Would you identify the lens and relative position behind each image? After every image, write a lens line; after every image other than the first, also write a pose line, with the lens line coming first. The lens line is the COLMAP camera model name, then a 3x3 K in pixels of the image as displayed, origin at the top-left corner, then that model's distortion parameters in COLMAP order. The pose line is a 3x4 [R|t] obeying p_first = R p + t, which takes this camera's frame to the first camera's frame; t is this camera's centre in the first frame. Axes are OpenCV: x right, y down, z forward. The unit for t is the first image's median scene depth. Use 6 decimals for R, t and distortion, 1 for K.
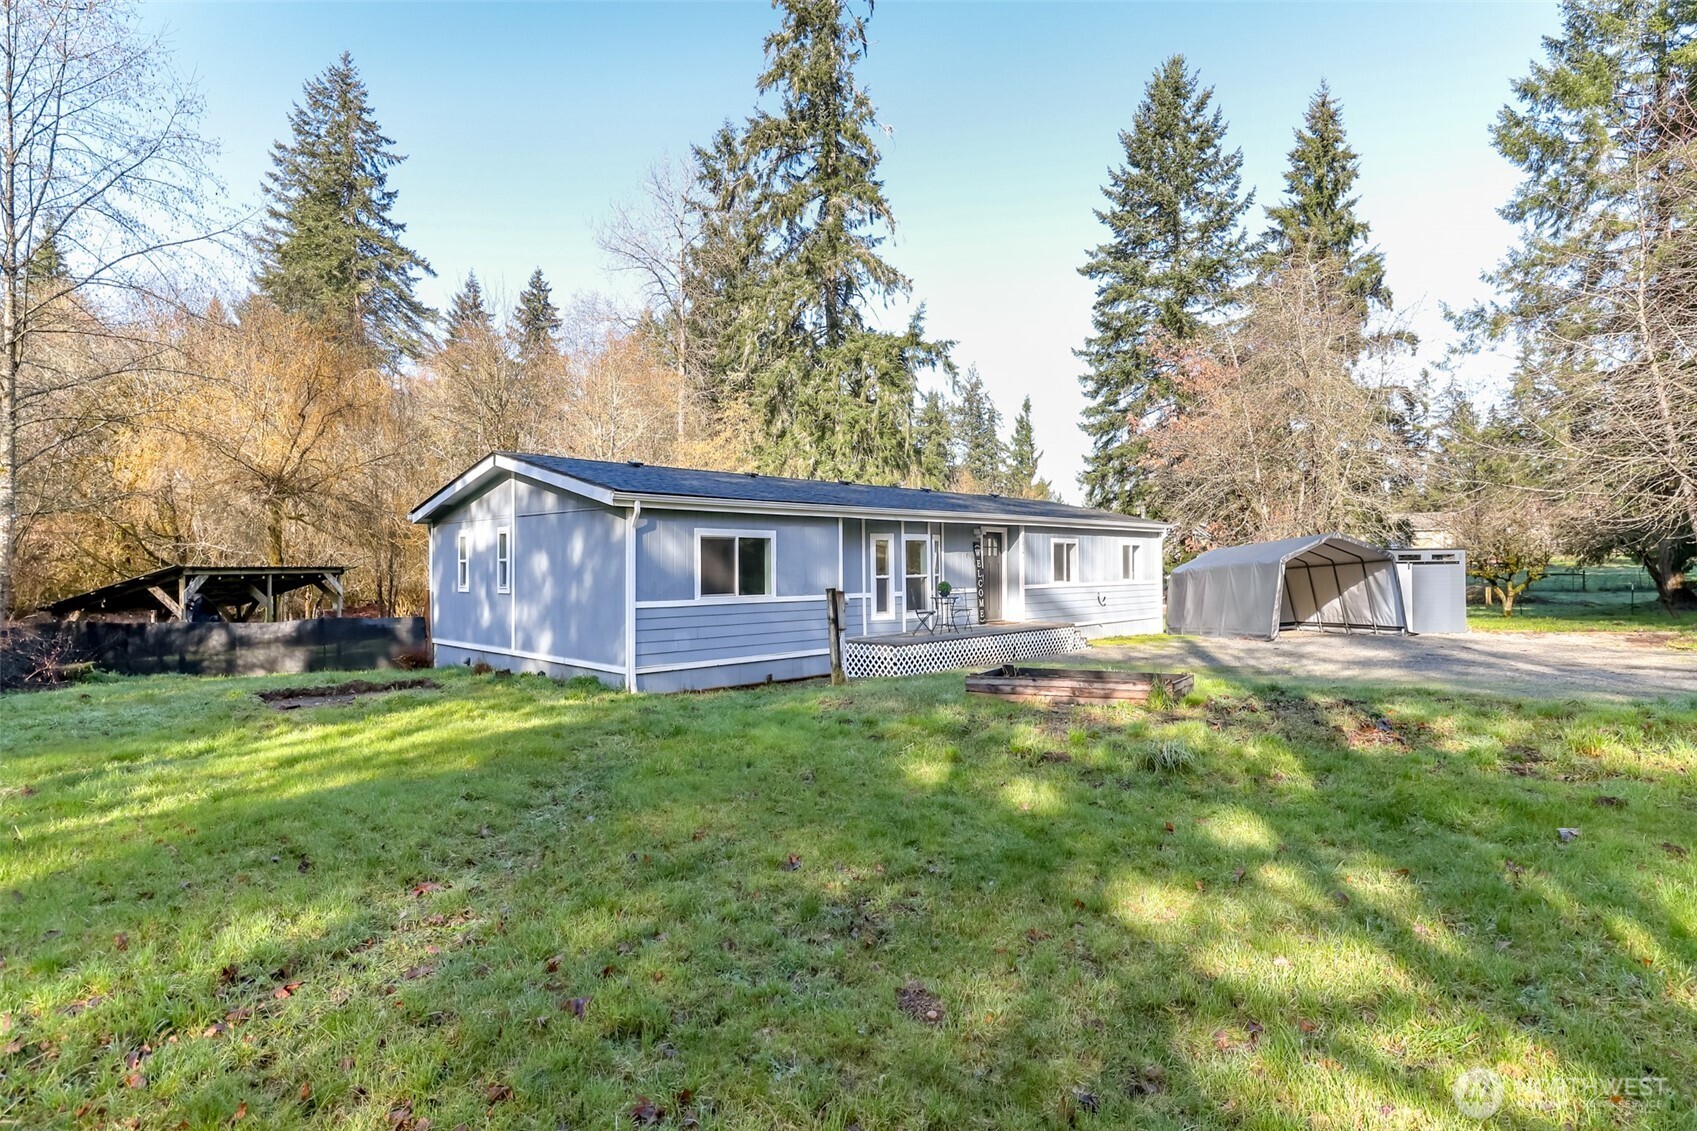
lens RADIAL K [[870.9, 0, 852.4], [0, 870.9, 544.9], [0, 0, 1]] dist [0.000980, 0.000146]
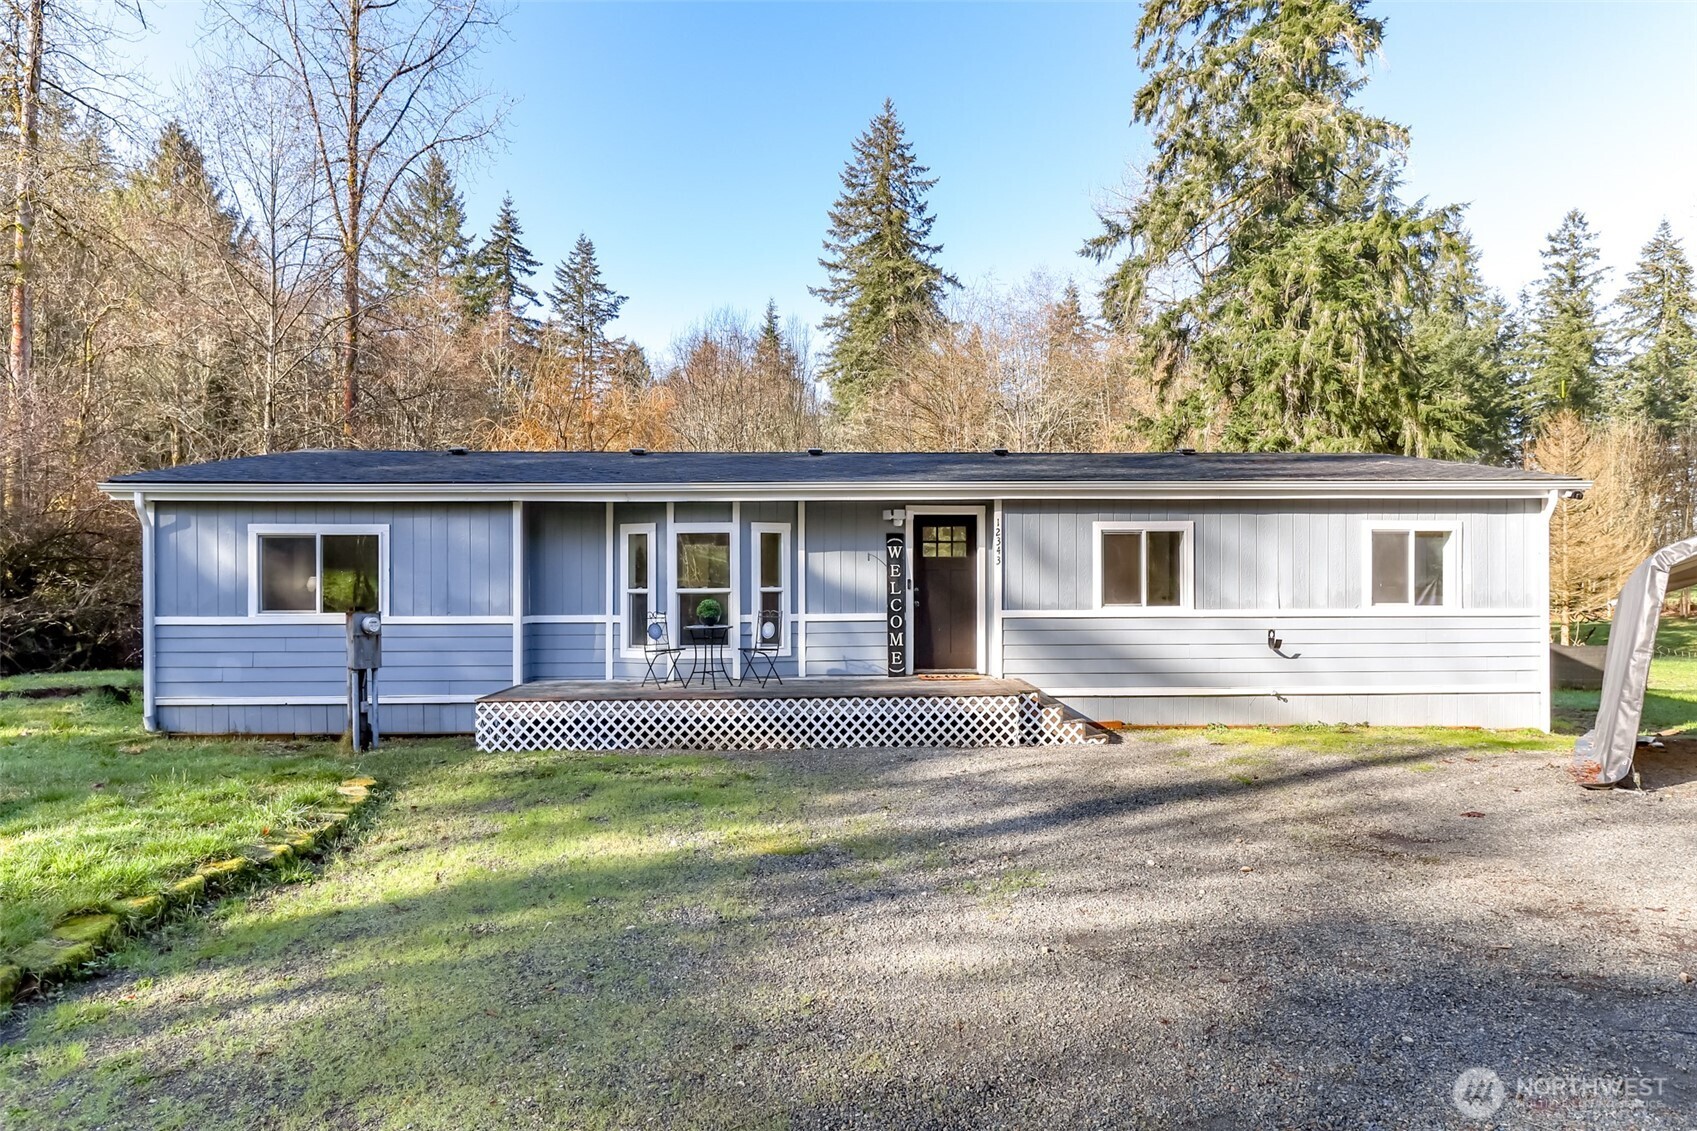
lens RADIAL K [[864.6, 0, 889.6], [0, 864.6, 577.2], [0, 0, 1]] dist [0.002326, 0.000279]
pose [[0.724272, 0.010641, -0.689432, 0.532833], [0.013660, 0.999463, 0.029777, 0.008883], [0.689379, -0.030984, 0.723738, 0.585124]]
